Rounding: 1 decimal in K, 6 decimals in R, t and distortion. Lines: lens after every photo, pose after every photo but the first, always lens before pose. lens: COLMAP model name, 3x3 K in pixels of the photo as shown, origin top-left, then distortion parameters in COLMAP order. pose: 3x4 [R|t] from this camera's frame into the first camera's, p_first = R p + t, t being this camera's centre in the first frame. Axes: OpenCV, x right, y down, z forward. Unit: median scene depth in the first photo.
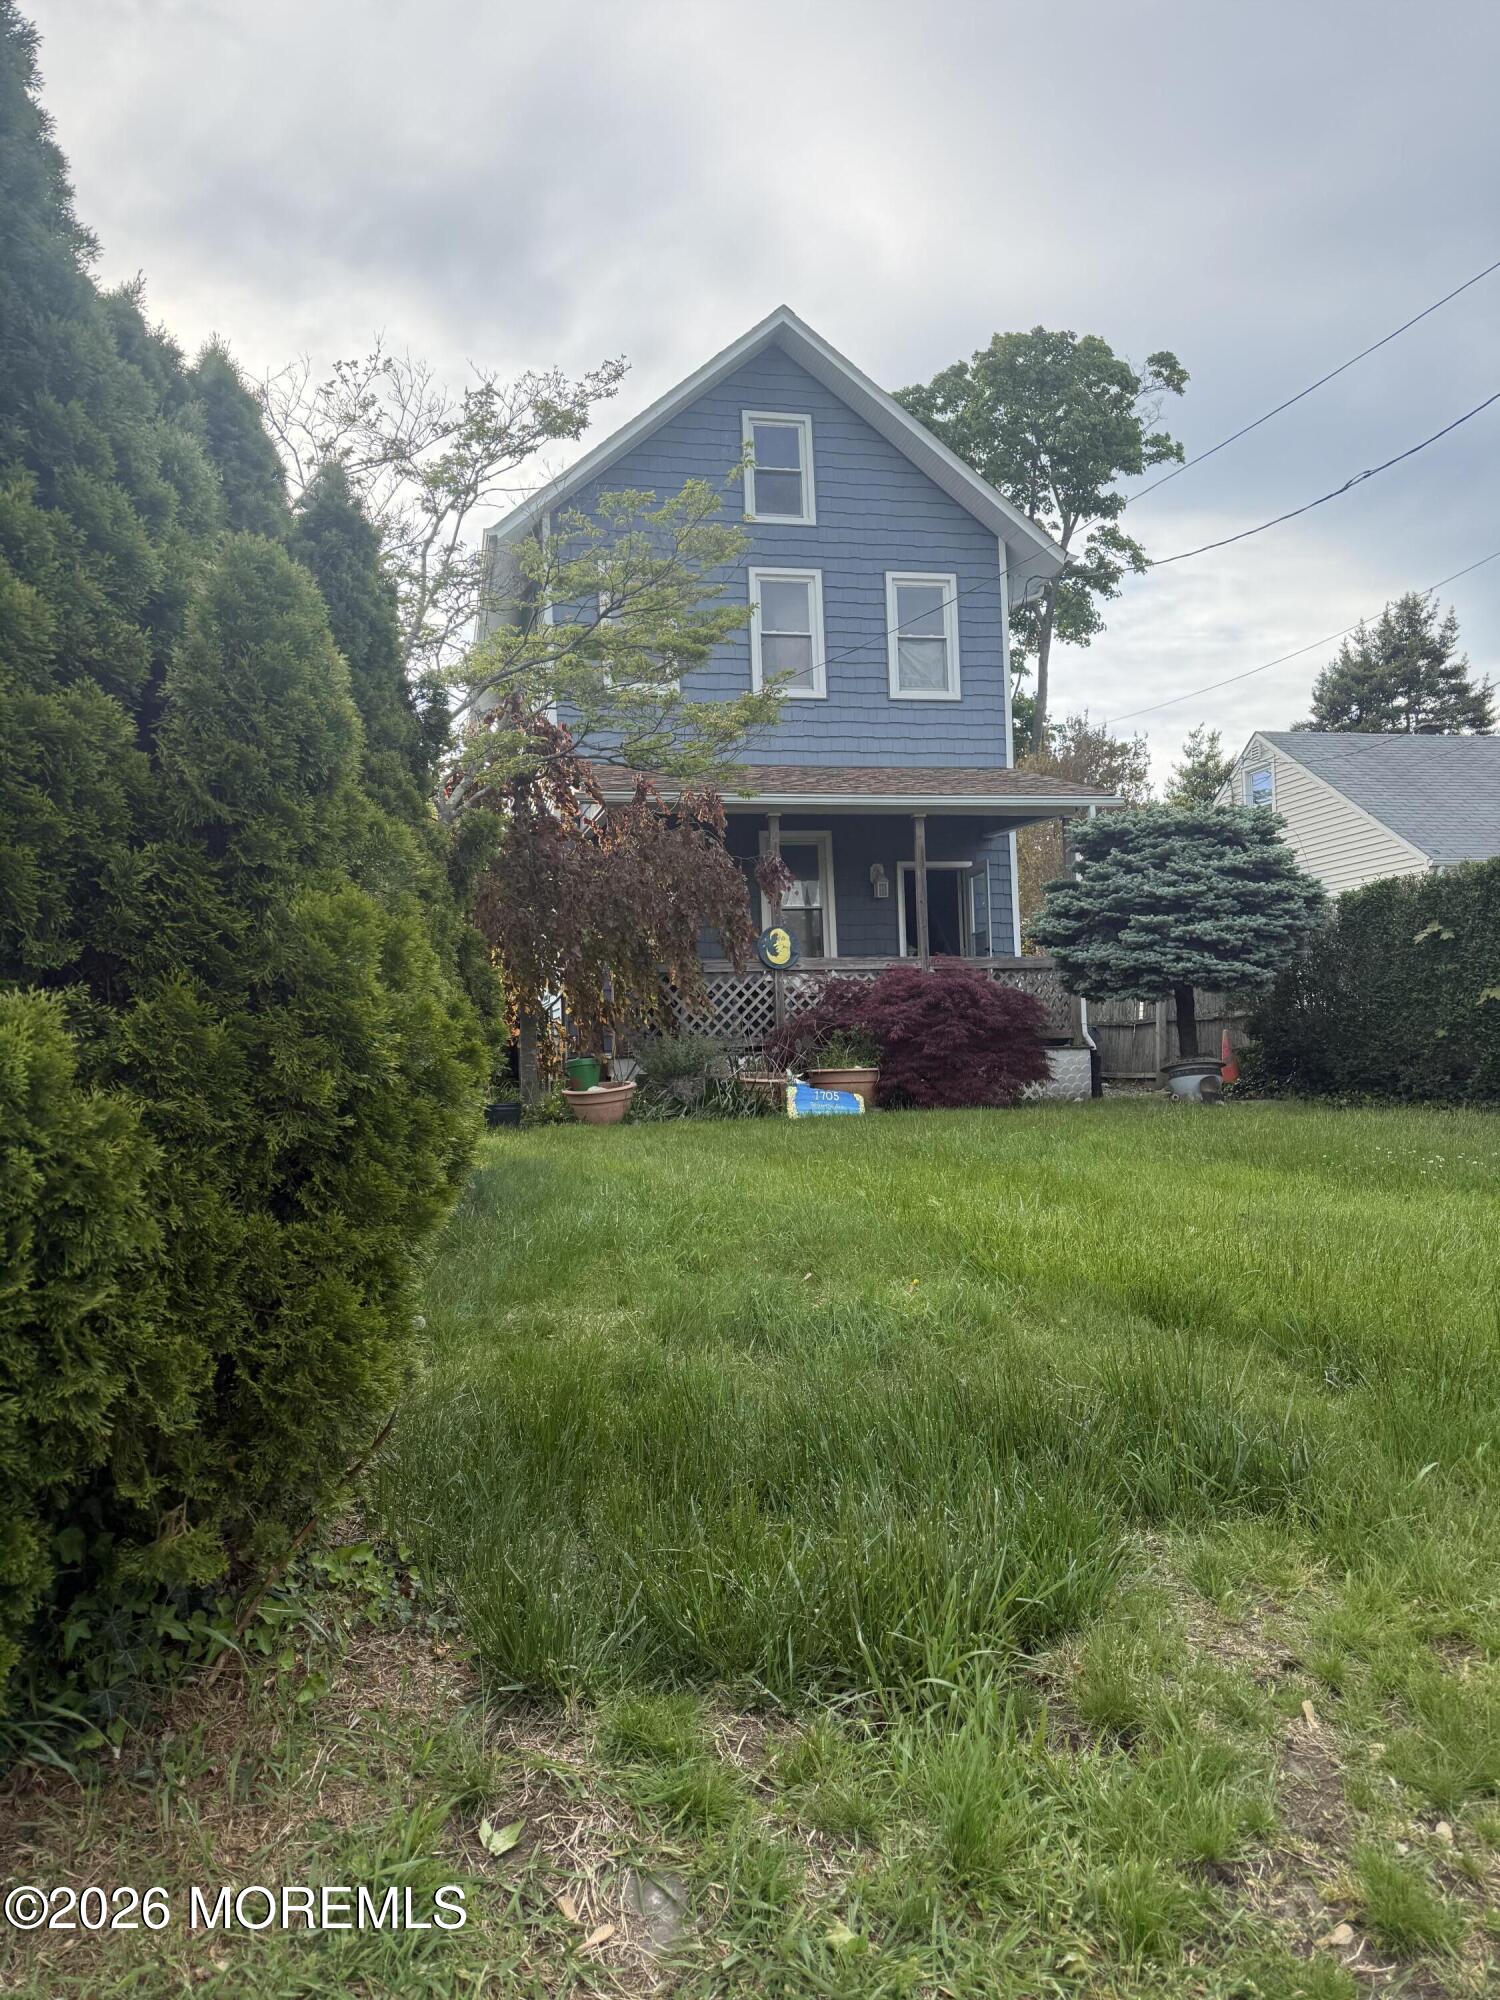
lens RADIAL K [[1399.2, 0, 745.3], [0, 1399.2, 1010.7], [0, 0, 1]] dist [0.154850, -0.258896]
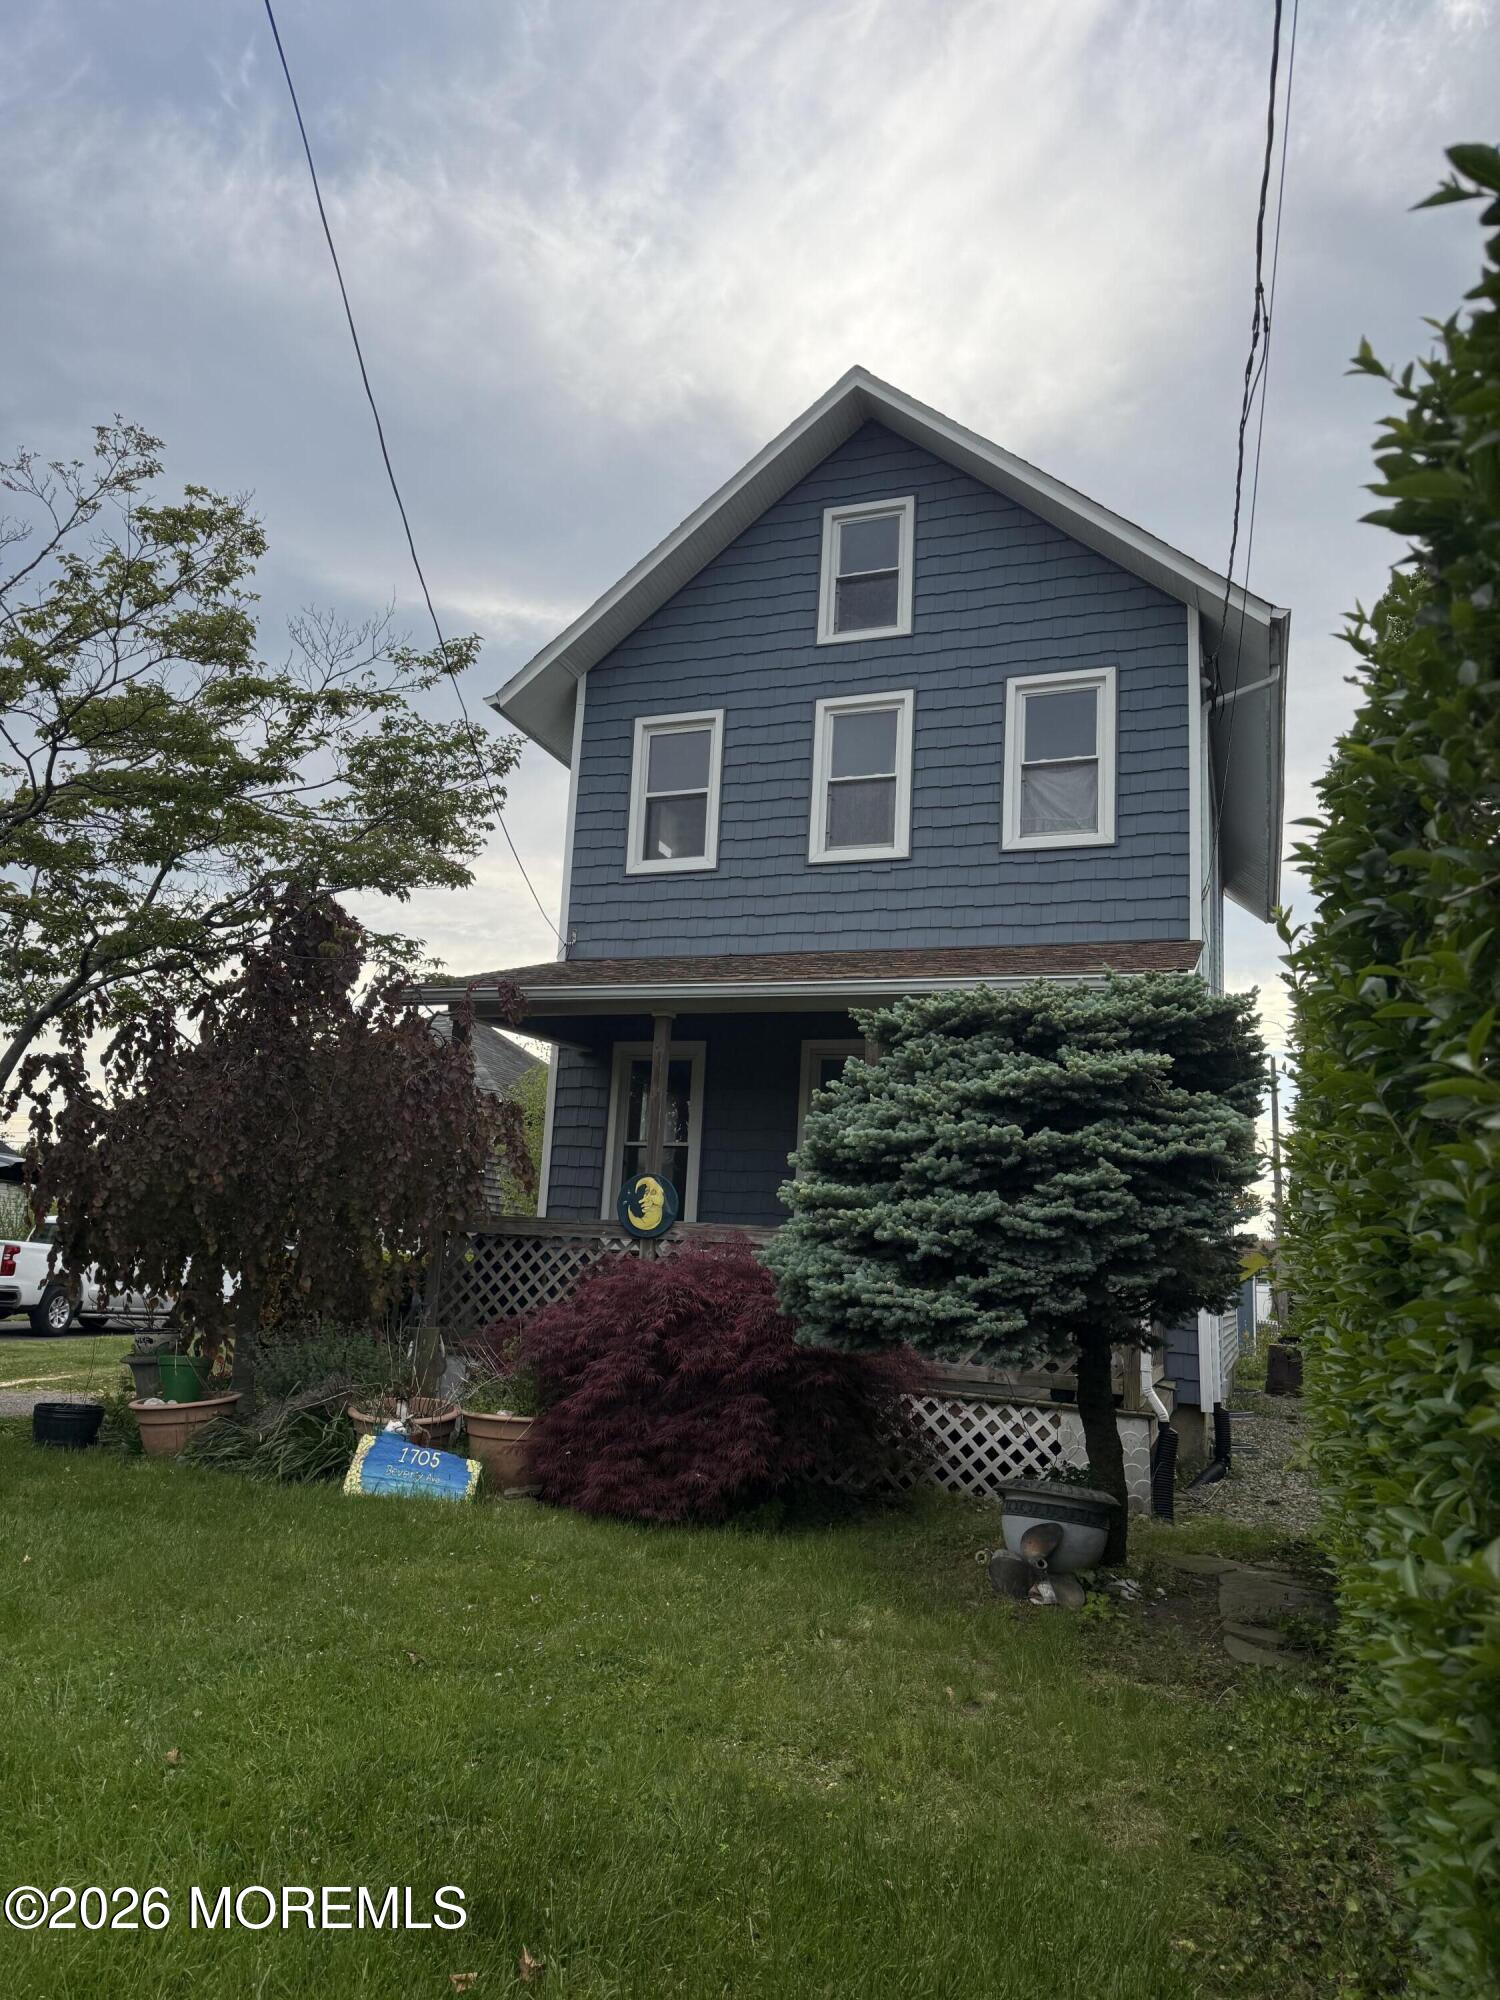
lens RADIAL K [[1399.2, 0, 745.3], [0, 1399.2, 1010.7], [0, 0, 1]] dist [0.154850, -0.258896]
pose [[0.842354, -0.026186, -0.538288, 0.382071], [-0.060483, 0.987915, -0.142707, -0.038712], [0.535519, 0.152767, 0.830591, 0.385716]]
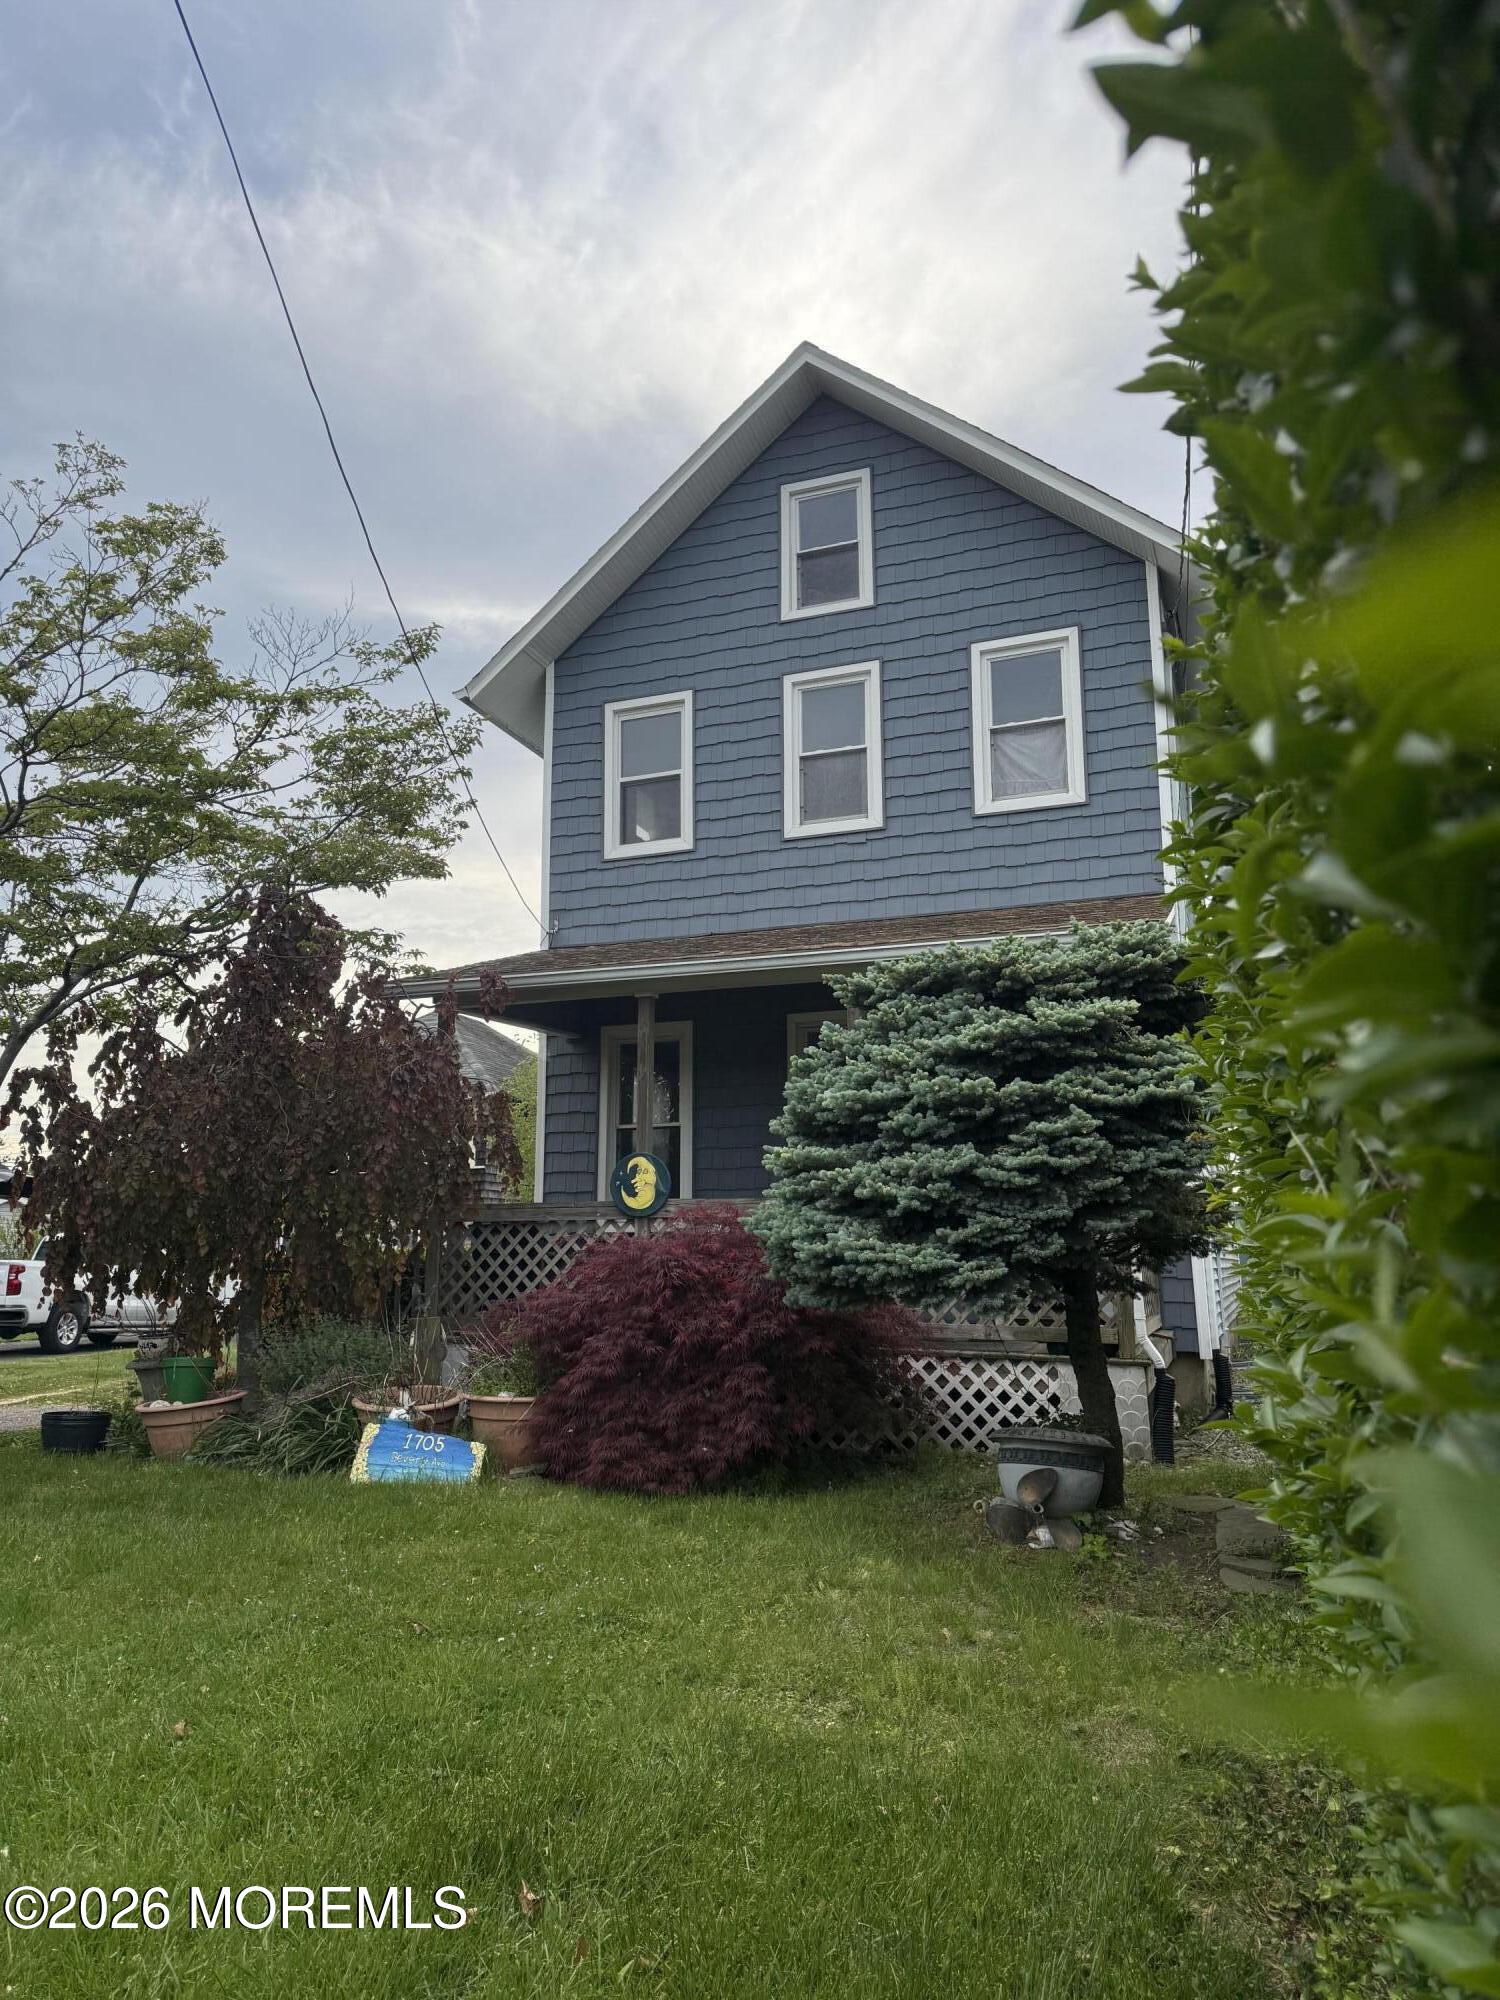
lens RADIAL K [[1399.1, 0, 743.9], [0, 1399.1, 997.4], [0, 0, 1]] dist [0.164535, -0.283886]
pose [[0.840699, -0.071699, -0.536736, 0.389625], [-0.005815, 0.989943, -0.141348, -0.034274], [0.541472, 0.121953, 0.831827, 0.385577]]
